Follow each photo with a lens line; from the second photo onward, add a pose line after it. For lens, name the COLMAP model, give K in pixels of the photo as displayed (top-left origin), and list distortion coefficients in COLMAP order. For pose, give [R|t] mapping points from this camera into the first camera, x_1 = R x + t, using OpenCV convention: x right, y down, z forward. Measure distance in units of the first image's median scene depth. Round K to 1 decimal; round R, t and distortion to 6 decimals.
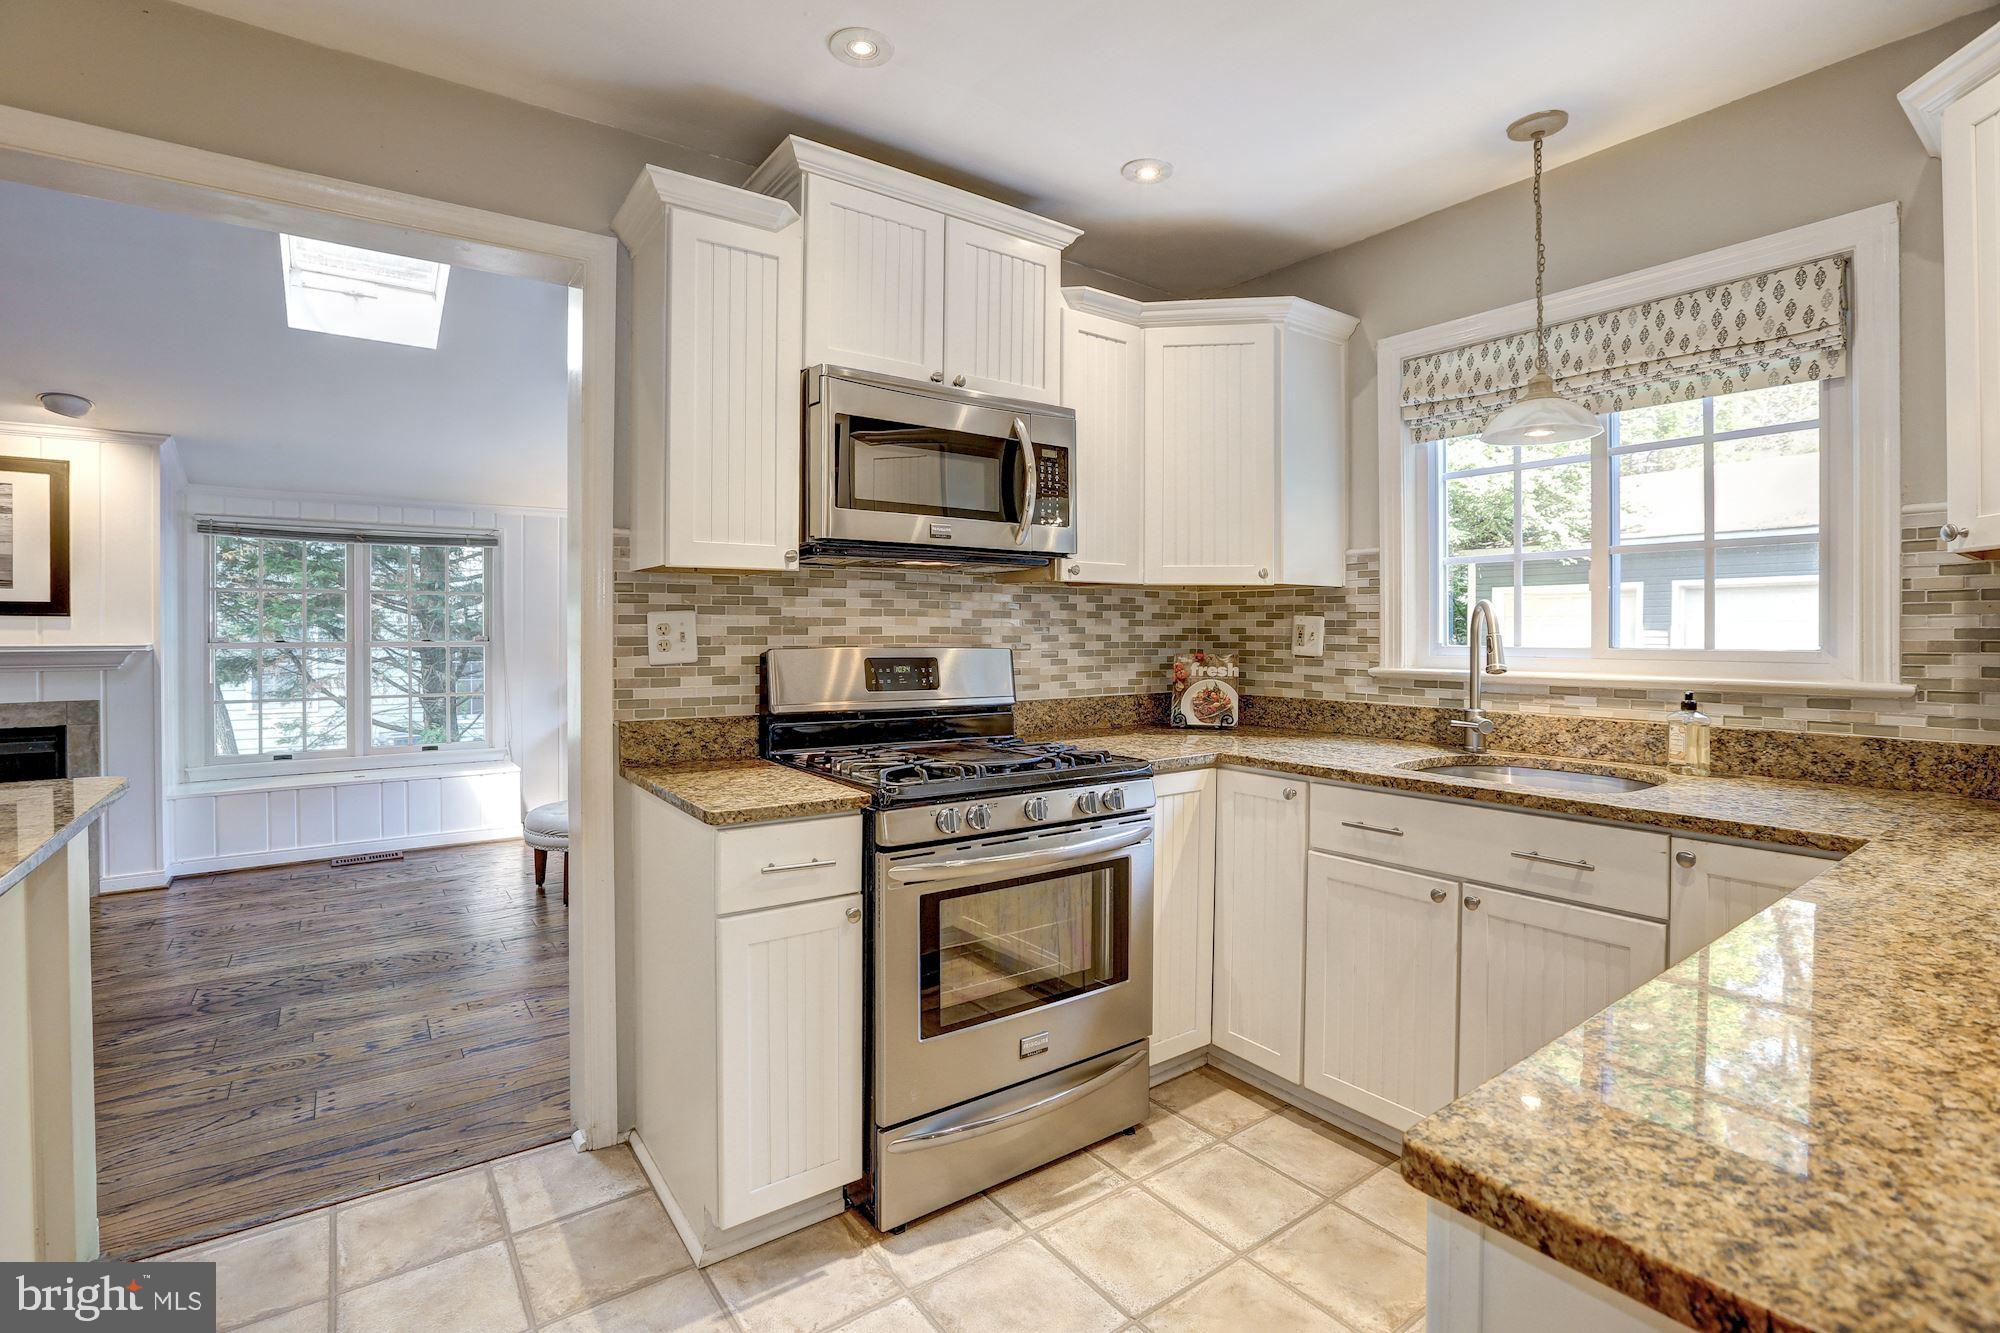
lens RADIAL K [[930.1, 0, 996.7], [0, 930.1, 637.1], [0, 0, 1]] dist [-0.030757, 0.008878]
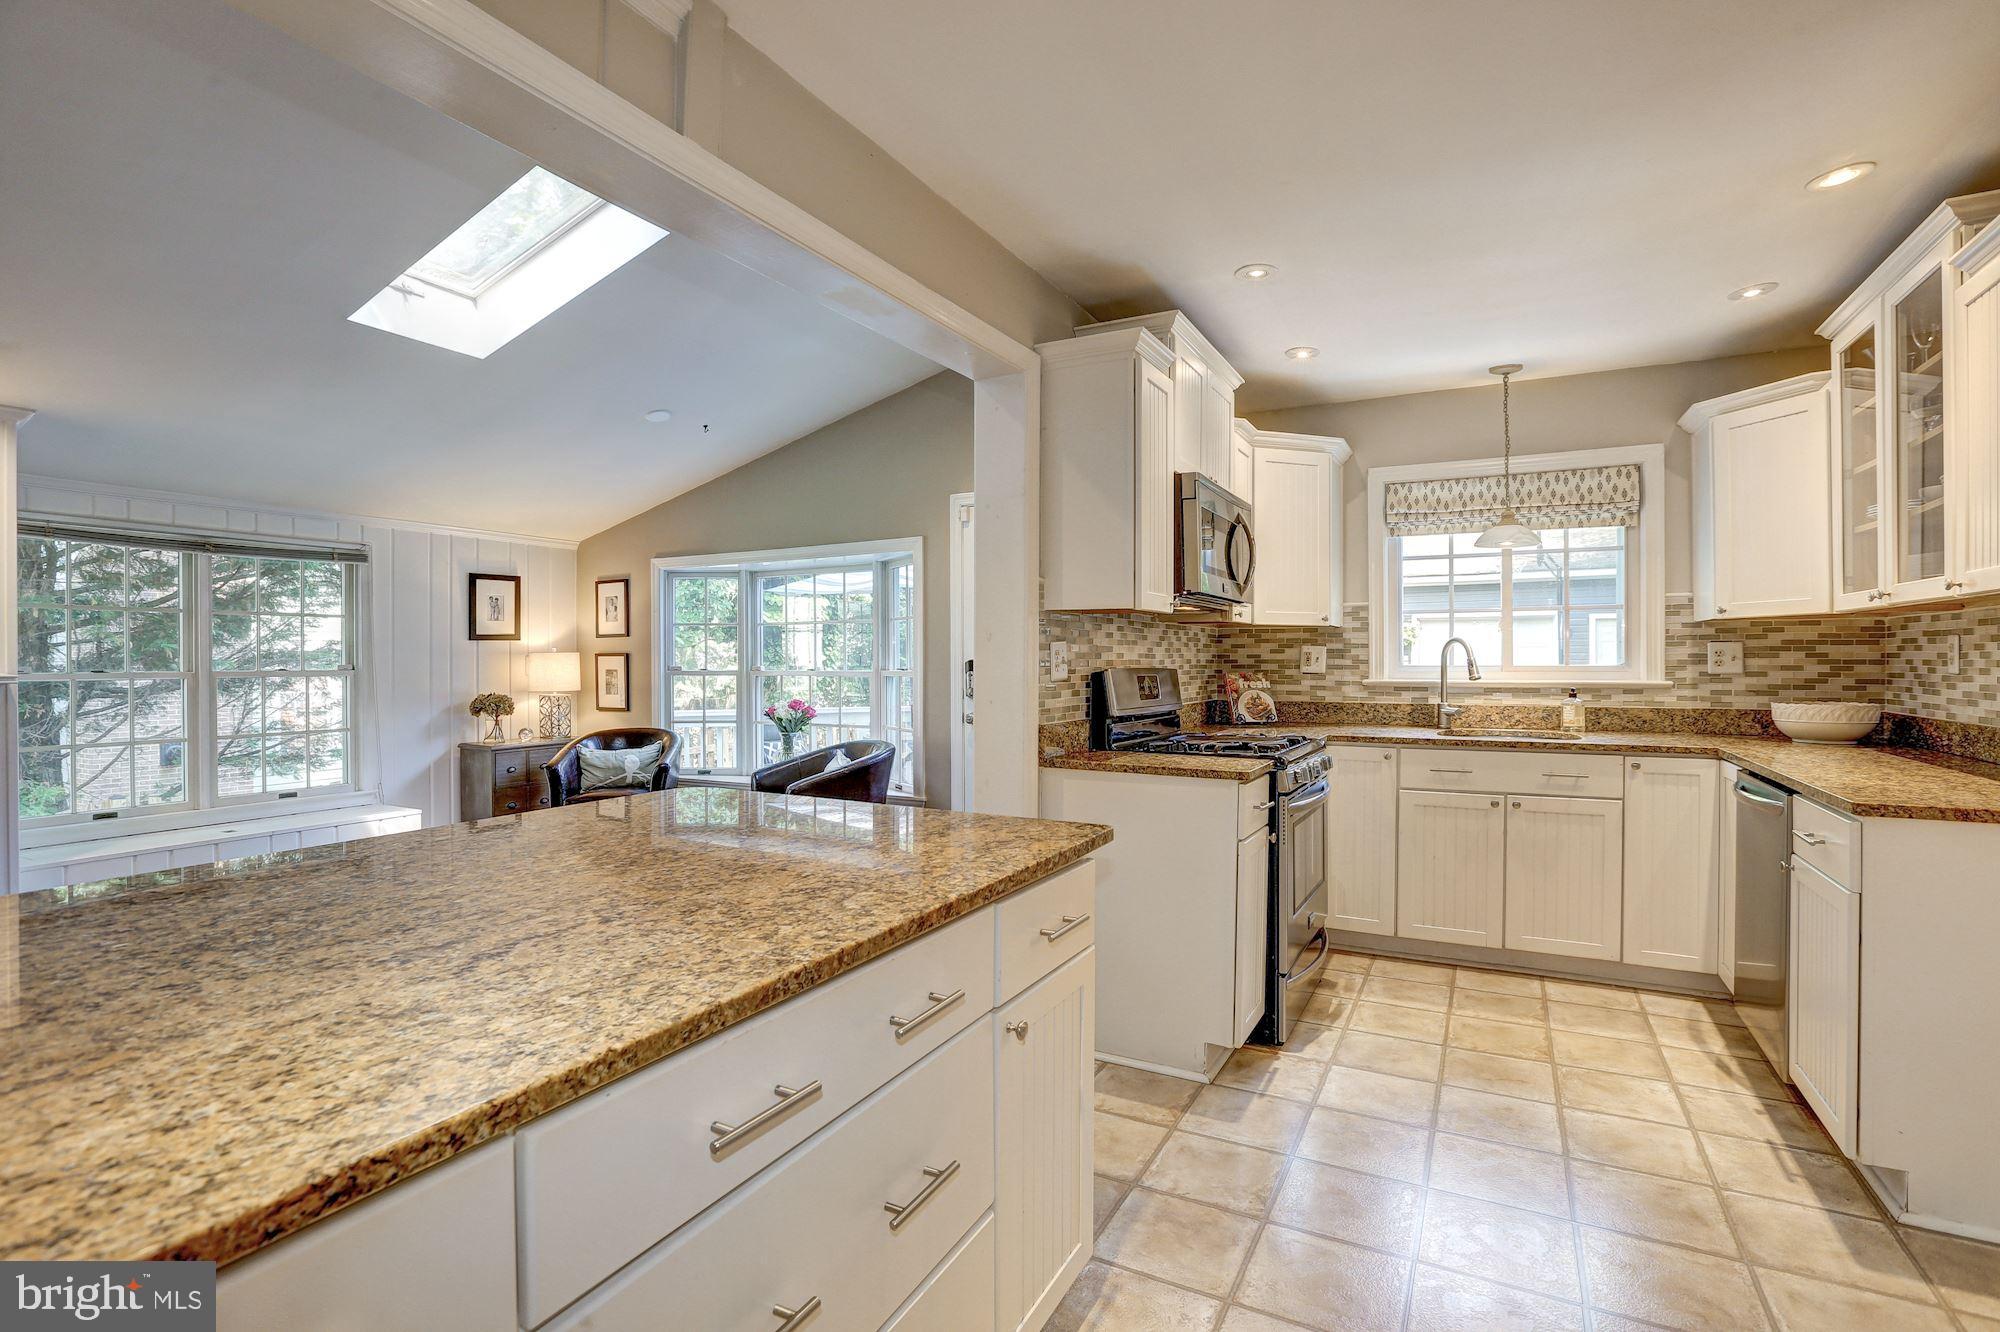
lens RADIAL K [[941.2, 0, 1000.0], [0, 941.2, 666.0], [0, 0, 1]] dist [-0.025034, 0.000146]
pose [[0.896297, -0.005079, 0.443425, -1.012504], [0.005315, 0.999986, 0.000710, 0.007205], [-0.443422, 0.001721, 0.896311, -0.163865]]
